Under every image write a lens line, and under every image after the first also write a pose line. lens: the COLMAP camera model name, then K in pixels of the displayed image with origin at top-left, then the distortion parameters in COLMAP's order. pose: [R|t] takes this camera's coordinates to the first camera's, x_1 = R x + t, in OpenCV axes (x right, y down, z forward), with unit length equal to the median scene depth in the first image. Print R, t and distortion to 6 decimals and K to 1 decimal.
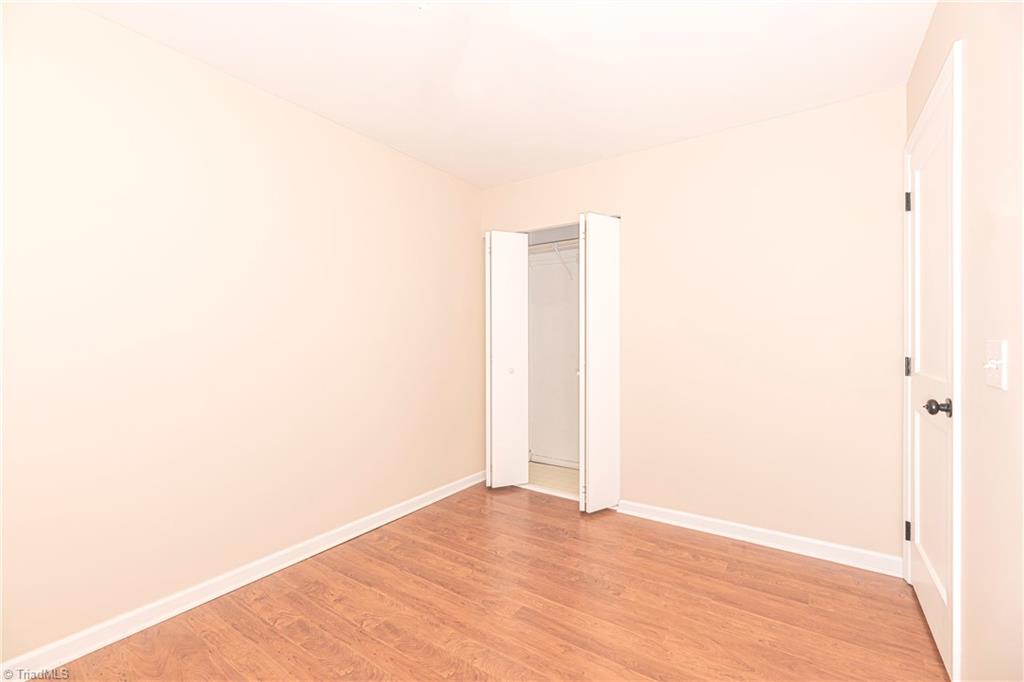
lens RADIAL K [[426.6, 0, 518.8], [0, 426.6, 336.3], [0, 0, 1]] dist [0.000367, -0.000070]
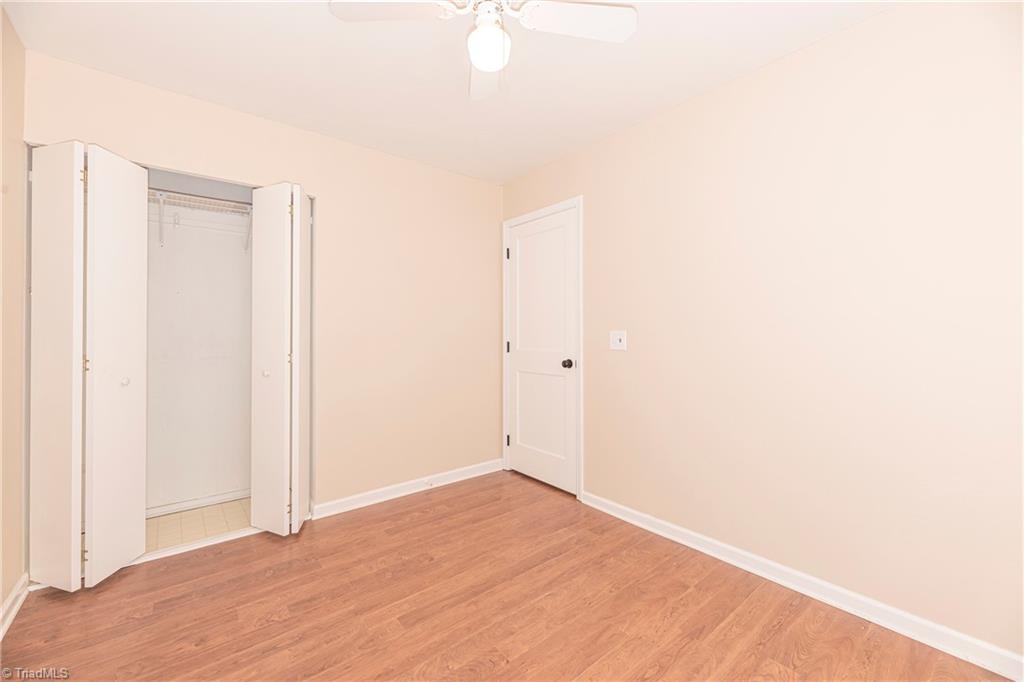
lens RADIAL K [[426.6, 0, 518.8], [0, 426.6, 336.3], [0, 0, 1]] dist [0.000367, -0.000070]
pose [[0.278556, -0.005159, 0.960406, -0.657842], [-0.000436, 0.999985, 0.005498, 0.014273], [-0.960420, -0.001950, 0.278550, 0.403686]]
